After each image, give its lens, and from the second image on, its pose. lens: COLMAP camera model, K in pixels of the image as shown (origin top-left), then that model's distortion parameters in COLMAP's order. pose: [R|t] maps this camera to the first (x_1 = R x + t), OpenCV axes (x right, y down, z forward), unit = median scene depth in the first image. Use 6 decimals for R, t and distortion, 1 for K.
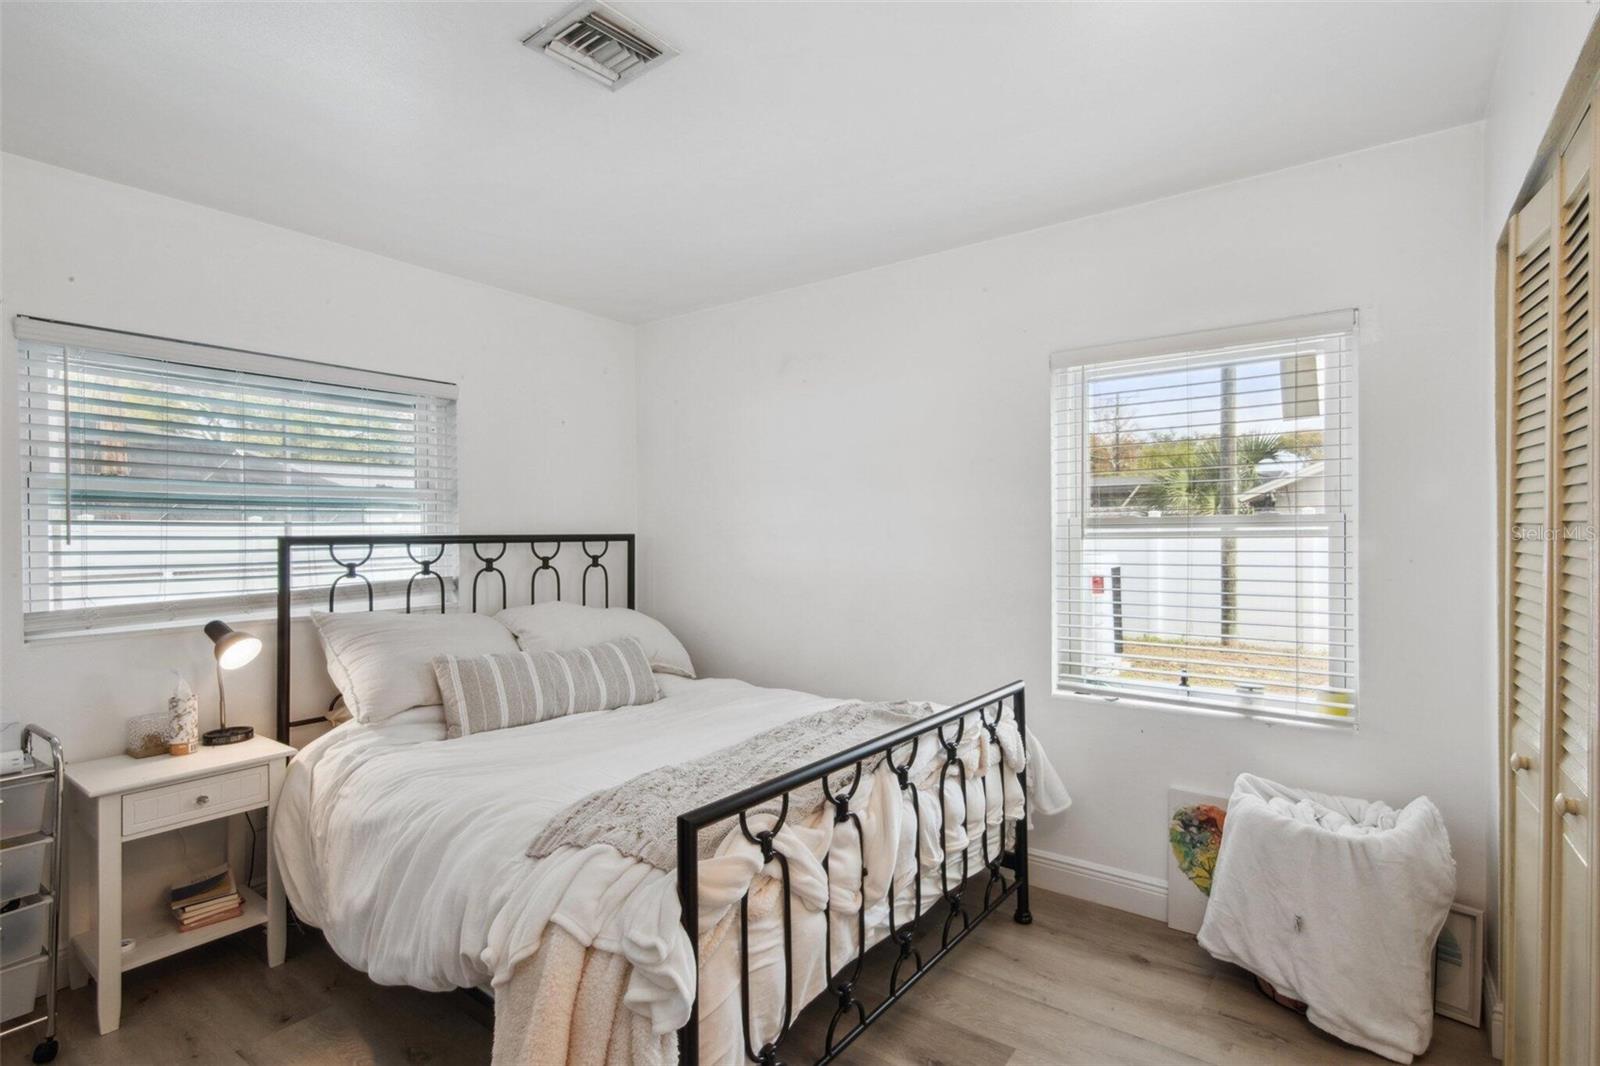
lens RADIAL K [[777.1, 0, 803.7], [0, 777.1, 538.5], [0, 0, 1]] dist [-0.000571, -0.000400]
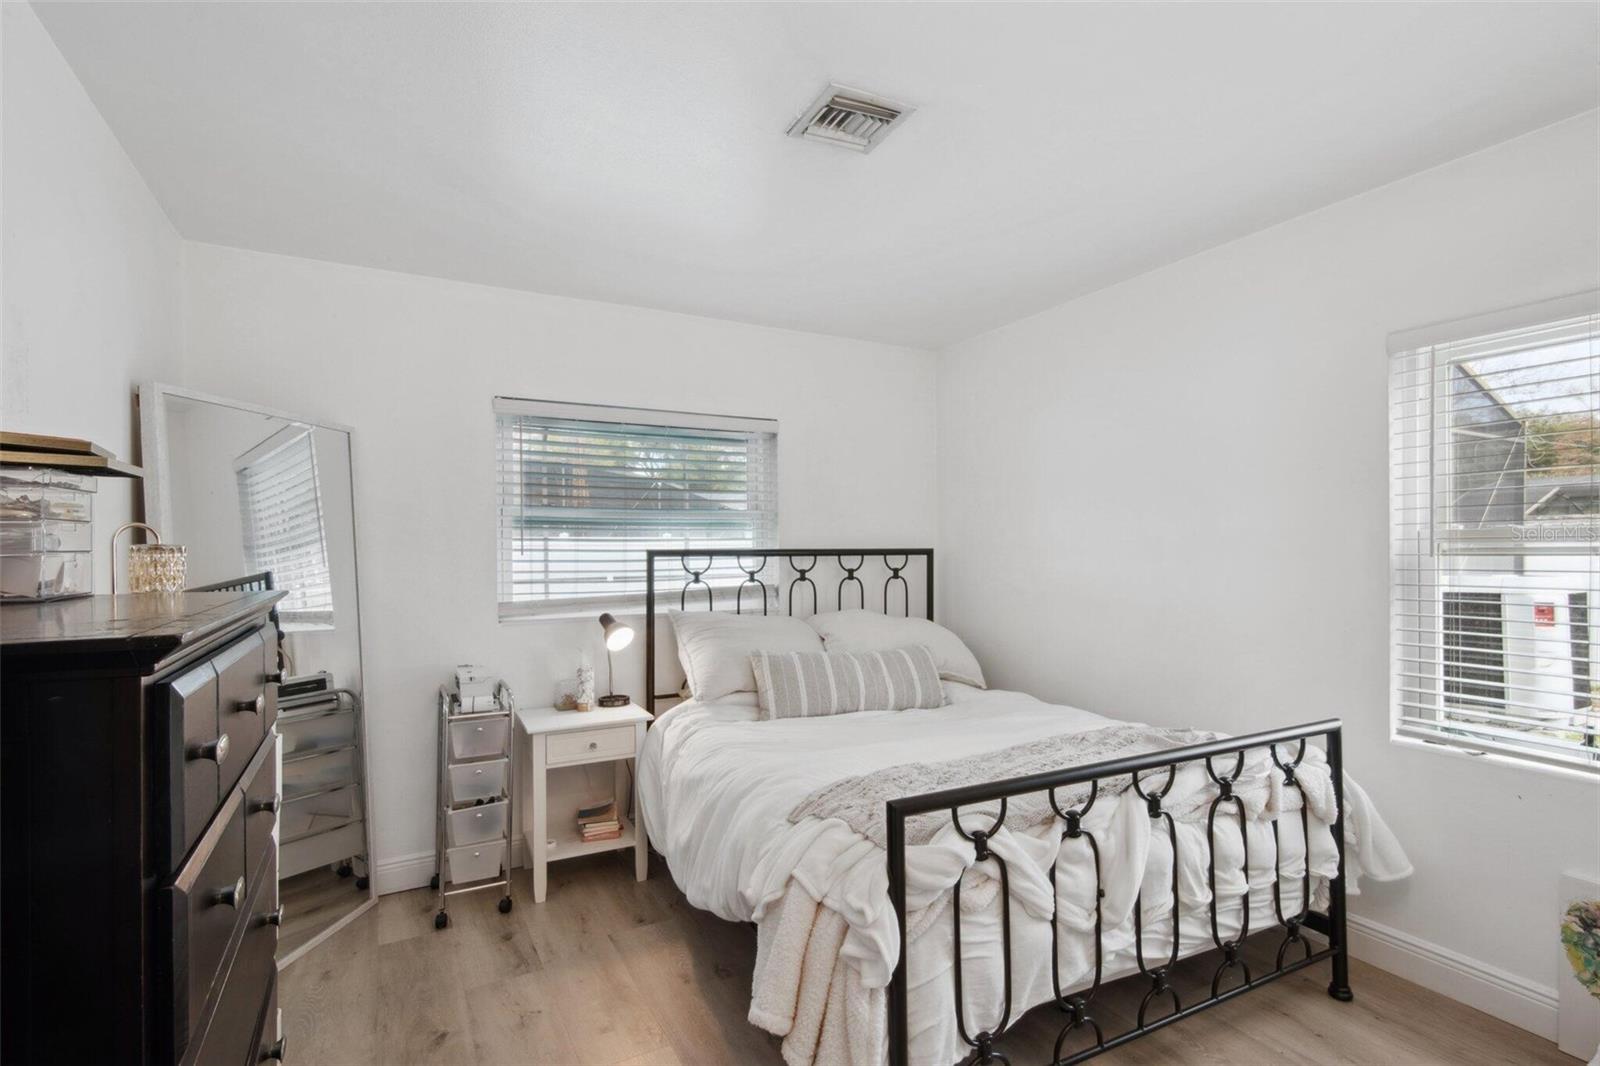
lens RADIAL K [[774.3, 0, 807.8], [0, 774.3, 556.1], [0, 0, 1]] dist [-0.017414, 0.001158]
pose [[0.895476, 0.006474, -0.445064, 0.151111], [-0.004628, 0.999976, 0.005236, -0.000385], [0.445087, -0.002629, 0.895484, -0.030521]]
